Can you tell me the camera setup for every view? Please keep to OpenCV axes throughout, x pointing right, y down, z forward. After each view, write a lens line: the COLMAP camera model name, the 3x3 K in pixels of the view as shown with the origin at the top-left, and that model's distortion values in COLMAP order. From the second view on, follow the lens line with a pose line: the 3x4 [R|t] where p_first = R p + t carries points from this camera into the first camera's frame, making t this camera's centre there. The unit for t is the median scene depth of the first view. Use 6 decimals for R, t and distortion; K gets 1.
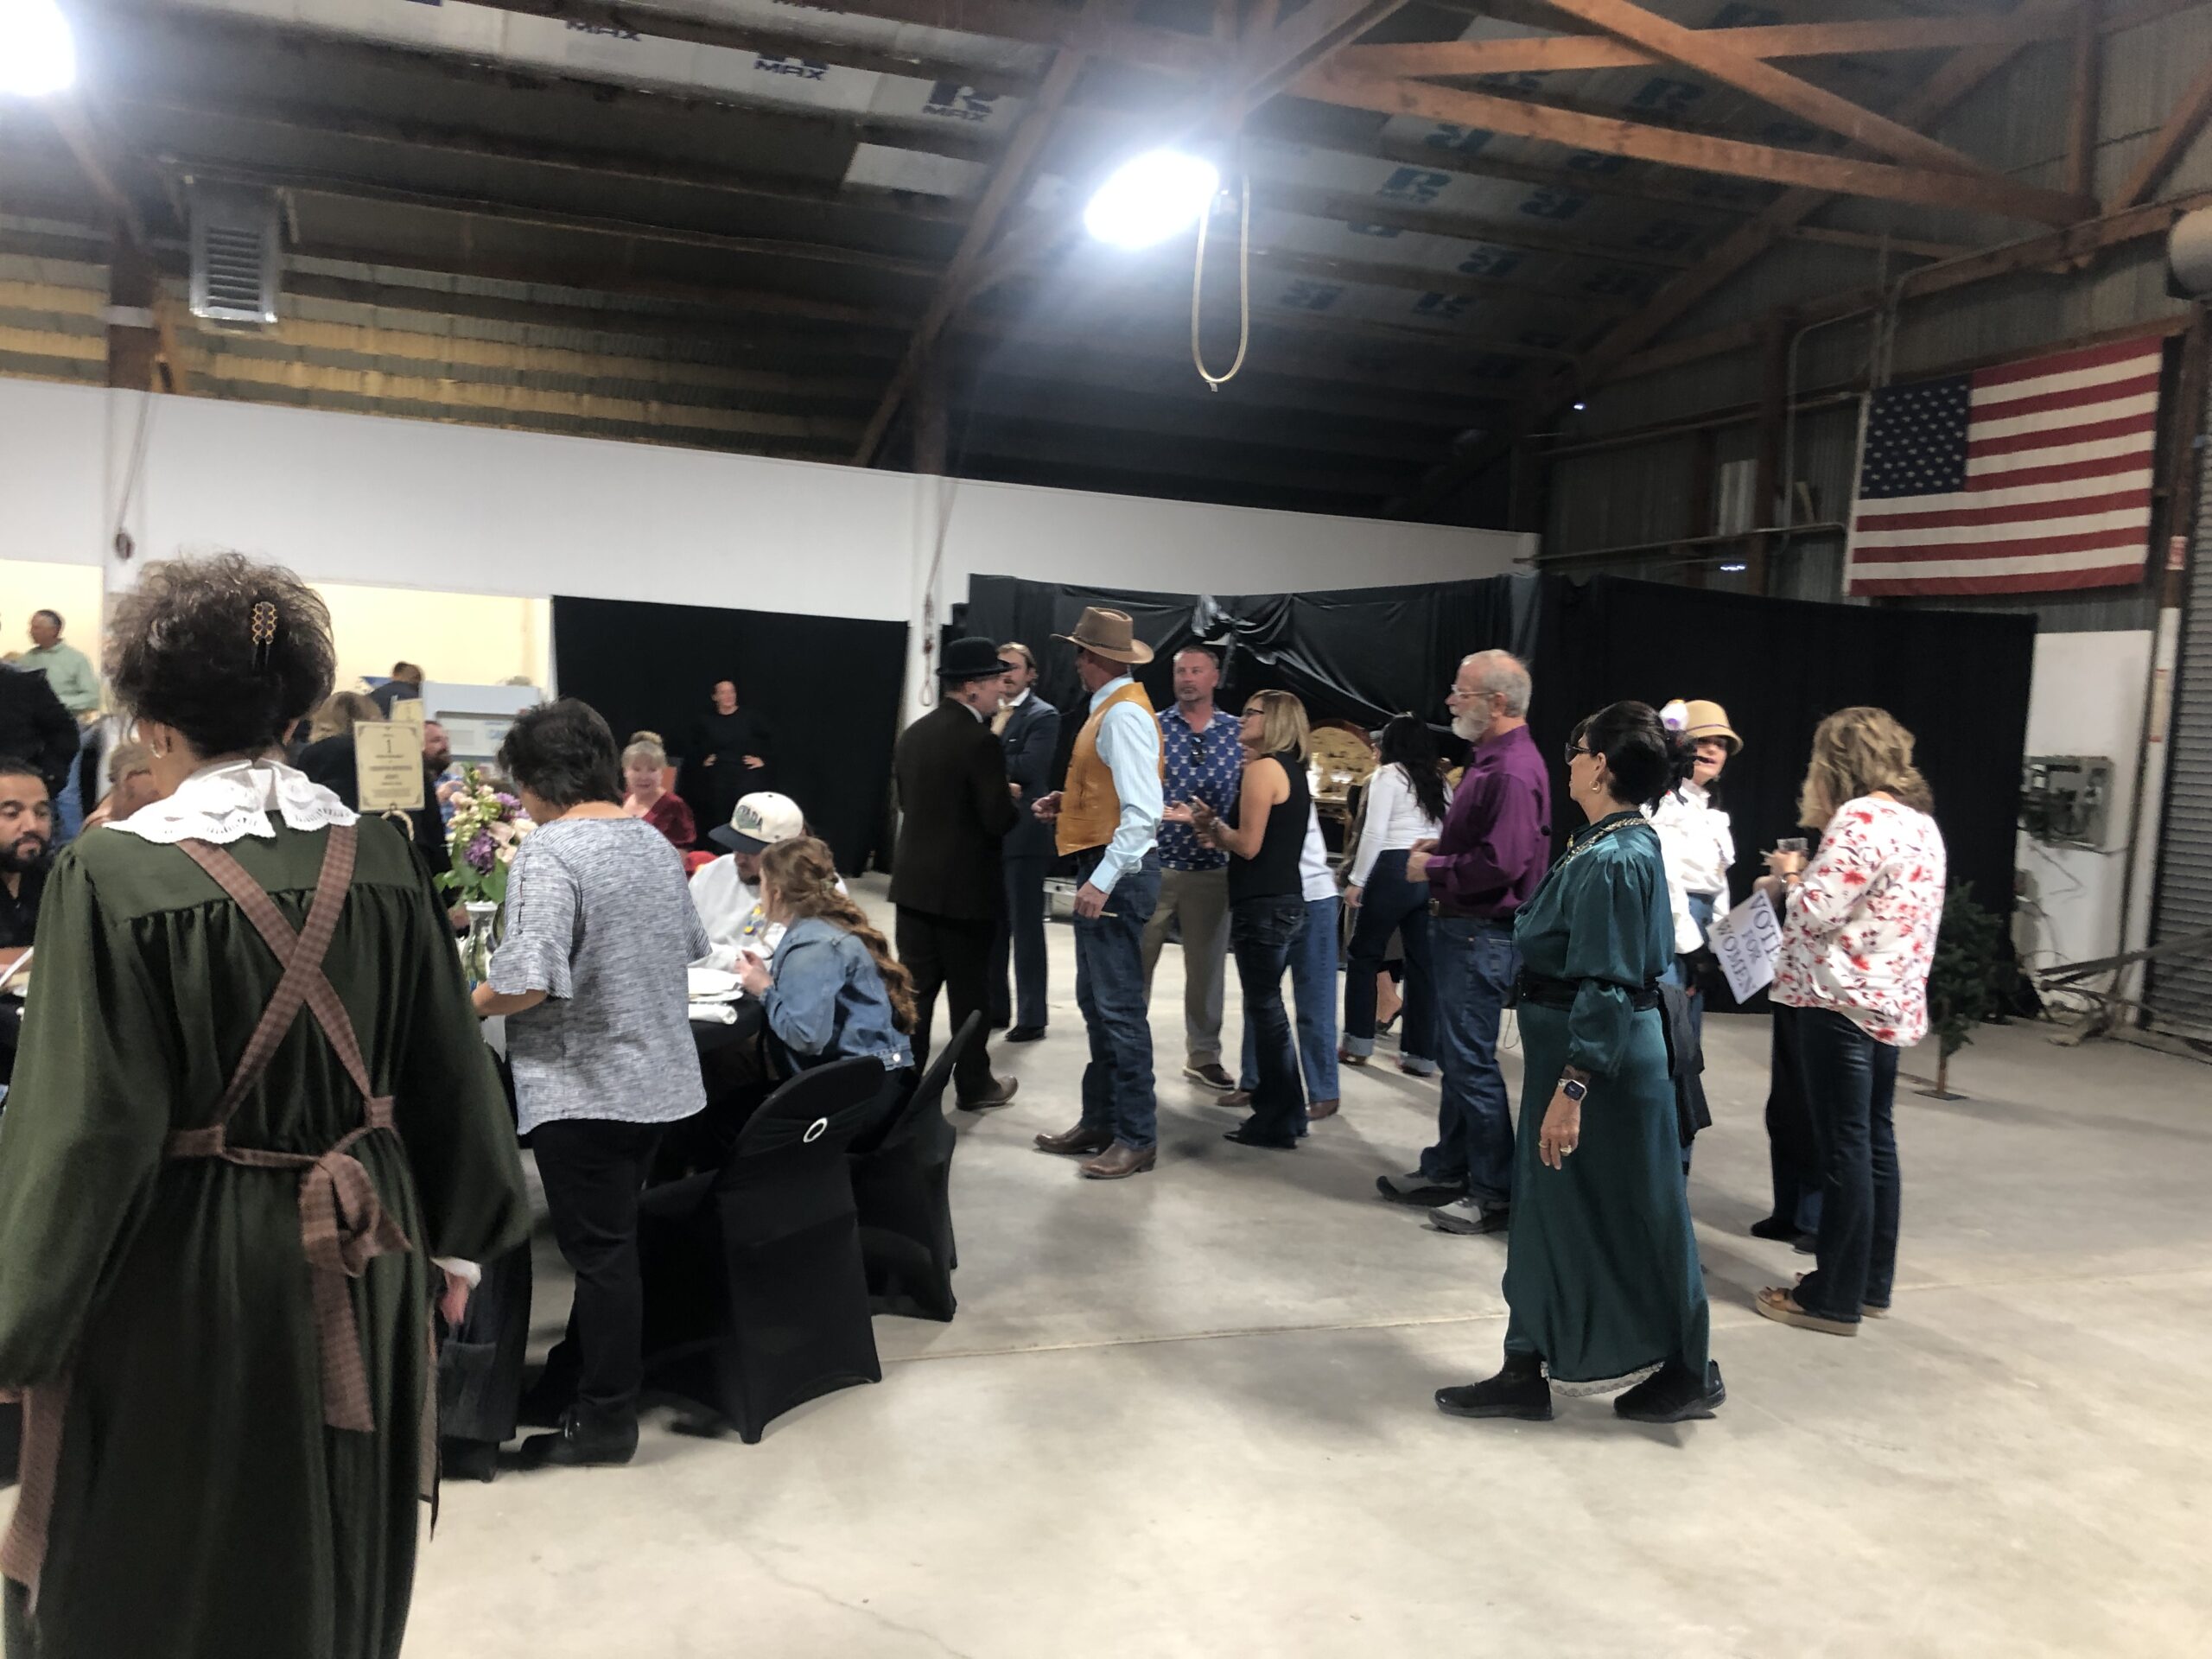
lens RADIAL K [[1790.5, 0, 1106.0], [0, 1790.5, 829.5], [0, 0, 1]] dist [0.025748, -0.010781]
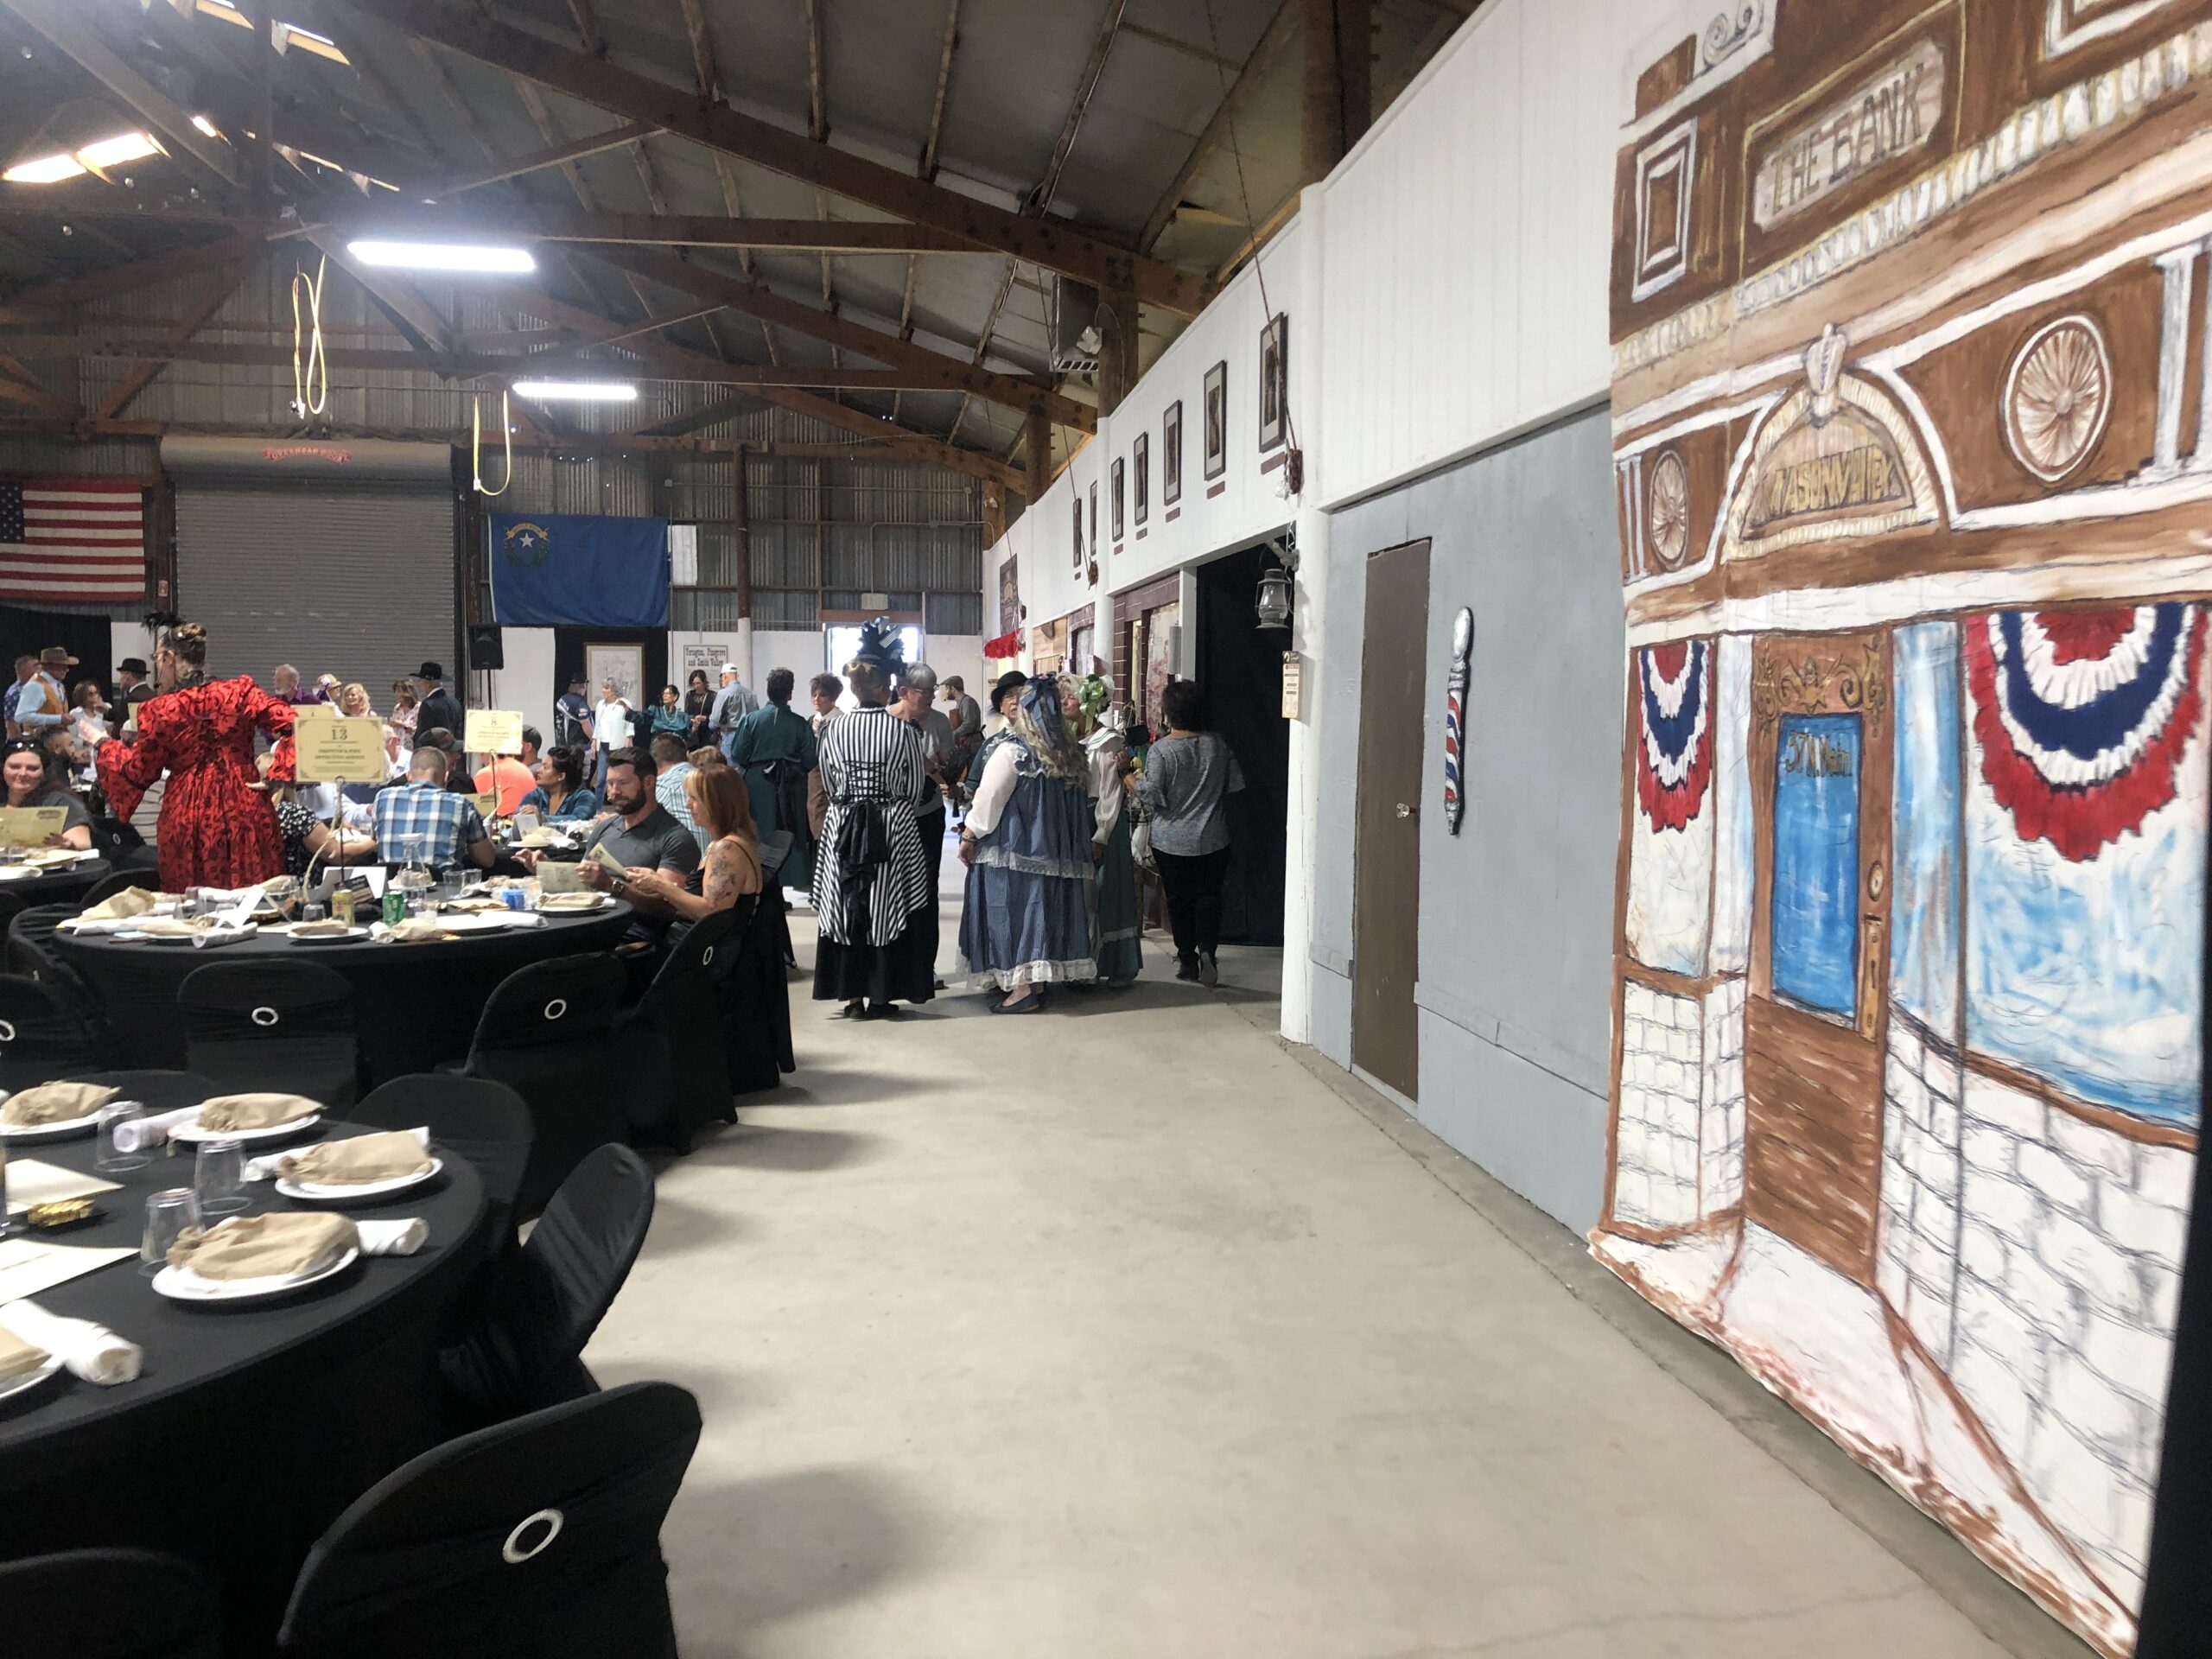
lens RADIAL K [[1790.5, 0, 1106.0], [0, 1790.5, 829.5], [0, 0, 1]] dist [0.025748, -0.010781]
pose [[0.212241, -0.116624, 0.970233, -1.099890], [0.066113, 0.992292, 0.104813, -0.014351], [-0.974978, 0.041899, 0.218315, -0.479869]]
